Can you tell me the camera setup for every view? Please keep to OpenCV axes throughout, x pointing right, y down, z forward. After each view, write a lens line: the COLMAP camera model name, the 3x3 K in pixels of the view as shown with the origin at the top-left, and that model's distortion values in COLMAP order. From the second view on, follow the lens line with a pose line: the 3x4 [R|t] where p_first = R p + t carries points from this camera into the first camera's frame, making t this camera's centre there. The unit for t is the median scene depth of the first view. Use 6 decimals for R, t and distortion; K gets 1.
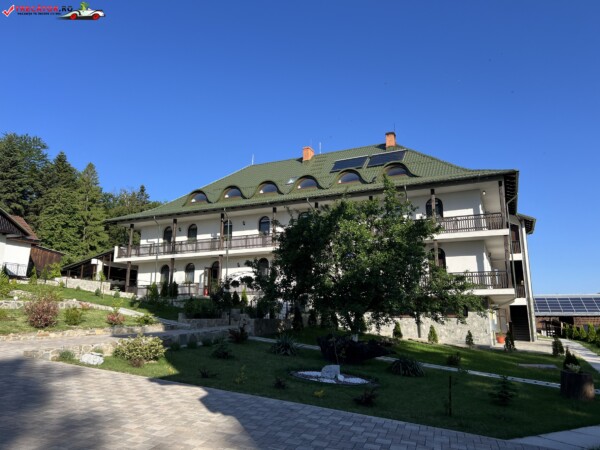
lens RADIAL K [[452.4, 0, 301.6], [0, 452.4, 224.6], [0, 0, 1]] dist [0.054130, -0.060186]
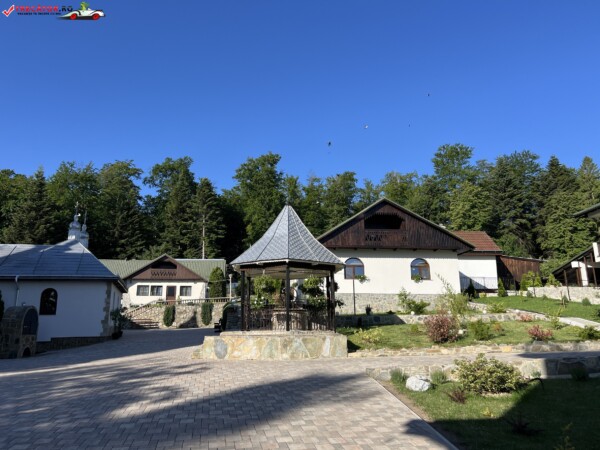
lens RADIAL K [[452.4, 0, 296.0], [0, 452.4, 223.9], [0, 0, 1]] dist [0.054130, -0.060186]
pose [[0.460837, -0.214252, -0.861235, 0.074018], [0.191377, 0.971581, -0.139300, 0.030160], [0.866605, -0.100625, 0.488743, 0.151690]]
